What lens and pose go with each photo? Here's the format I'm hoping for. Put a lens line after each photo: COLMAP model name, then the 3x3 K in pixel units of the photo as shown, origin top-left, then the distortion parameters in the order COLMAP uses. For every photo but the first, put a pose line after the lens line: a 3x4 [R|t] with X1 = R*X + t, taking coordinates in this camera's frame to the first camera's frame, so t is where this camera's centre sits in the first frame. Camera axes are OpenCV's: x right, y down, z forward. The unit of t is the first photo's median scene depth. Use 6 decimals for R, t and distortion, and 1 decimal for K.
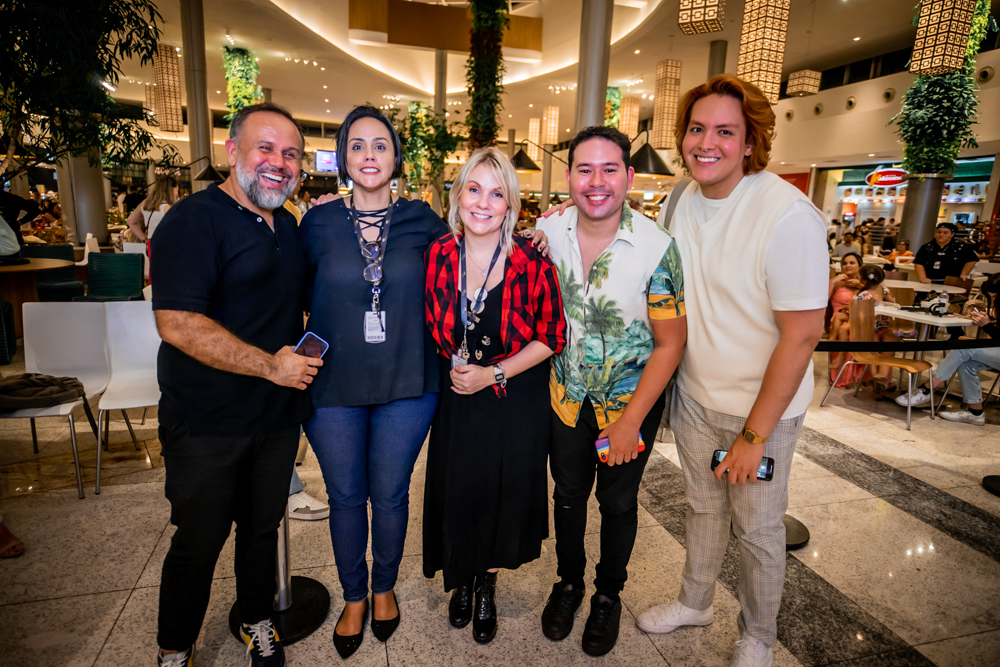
lens RADIAL K [[565.9, 0, 495.3], [0, 565.9, 327.9], [0, 0, 1]] dist [-0.032193, 0.024302]
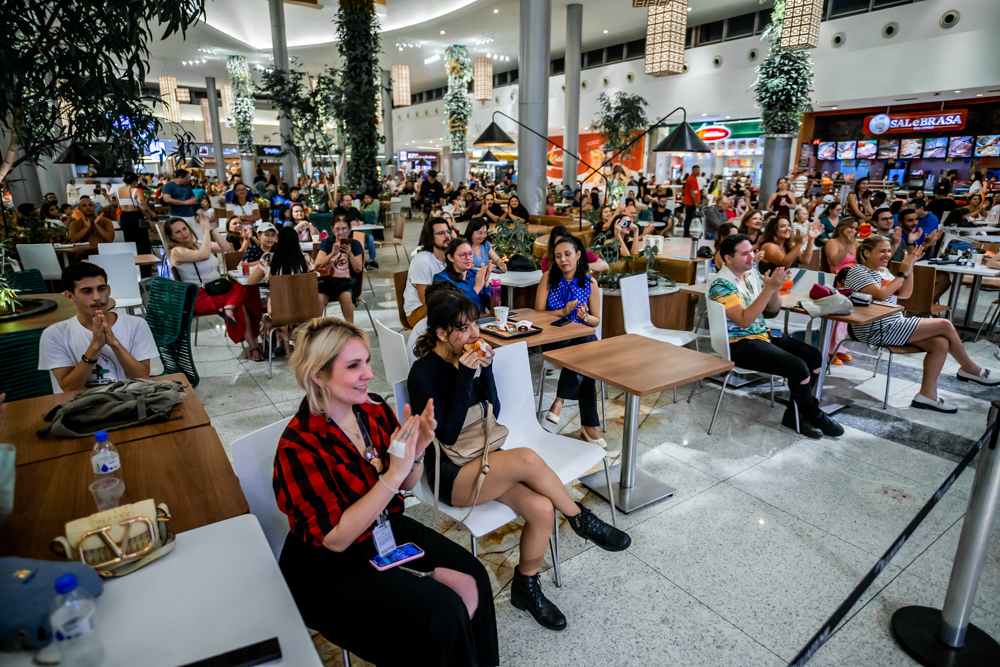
lens RADIAL K [[565.9, 0, 495.3], [0, 565.9, 327.9], [0, 0, 1]] dist [-0.032193, 0.024302]
pose [[0.943174, -0.126611, 0.307235, -0.142542], [0.104661, 0.990698, 0.086966, -0.024152], [-0.315388, -0.049869, 0.947652, 0.031000]]
